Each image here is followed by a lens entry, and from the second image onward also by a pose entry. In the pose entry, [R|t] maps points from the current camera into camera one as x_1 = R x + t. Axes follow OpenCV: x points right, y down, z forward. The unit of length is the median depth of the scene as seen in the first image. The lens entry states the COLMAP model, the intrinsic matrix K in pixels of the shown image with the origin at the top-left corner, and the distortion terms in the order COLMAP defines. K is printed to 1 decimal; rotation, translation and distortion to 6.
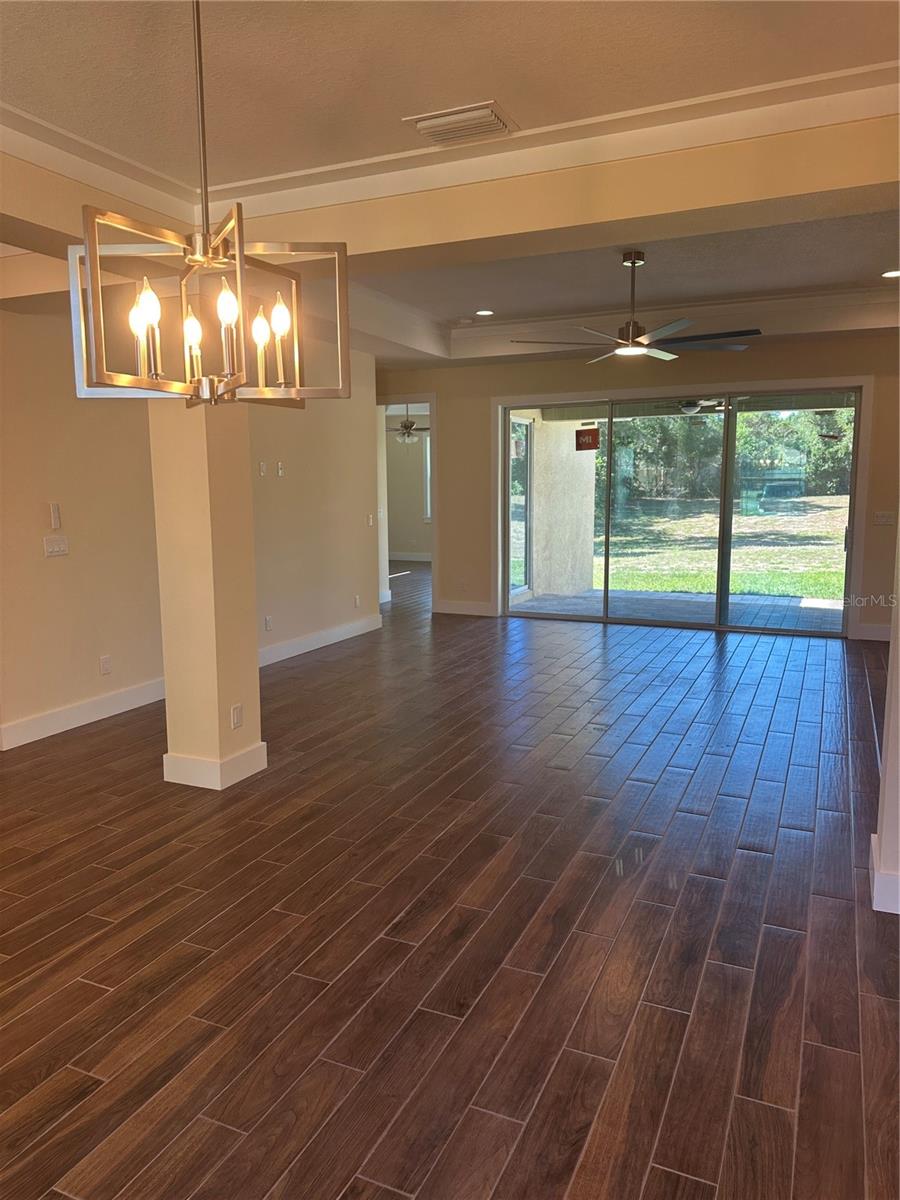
lens RADIAL K [[833.2, 0, 446.5], [0, 833.2, 604.9], [0, 0, 1]] dist [0.060690, -0.072827]
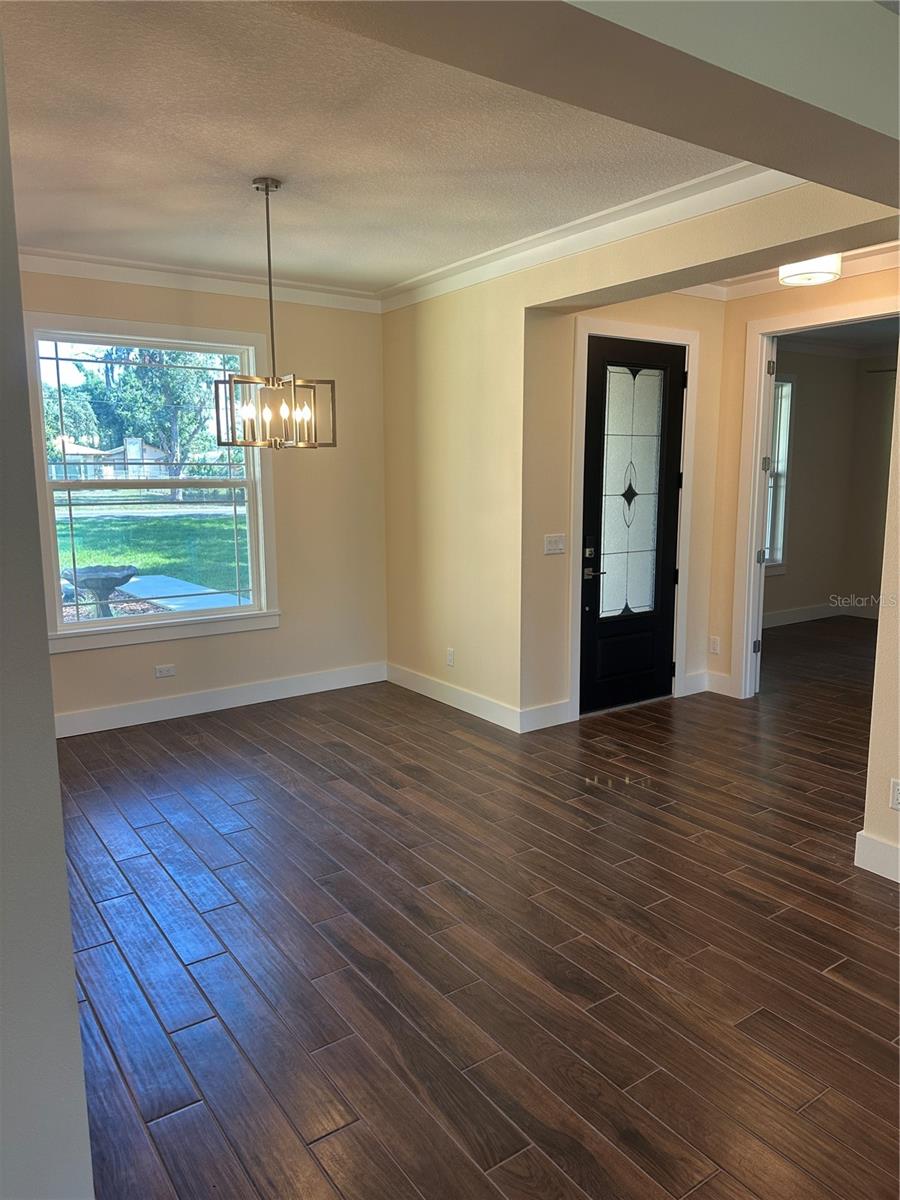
lens RADIAL K [[833.2, 0, 459.5], [0, 833.2, 607.2], [0, 0, 1]] dist [0.060690, -0.072827]
pose [[-0.500010, 0.141260, -0.854421, 0.832612], [-0.124199, 0.964712, 0.232175, -0.228544], [0.857067, 0.222208, -0.464822, 1.451987]]
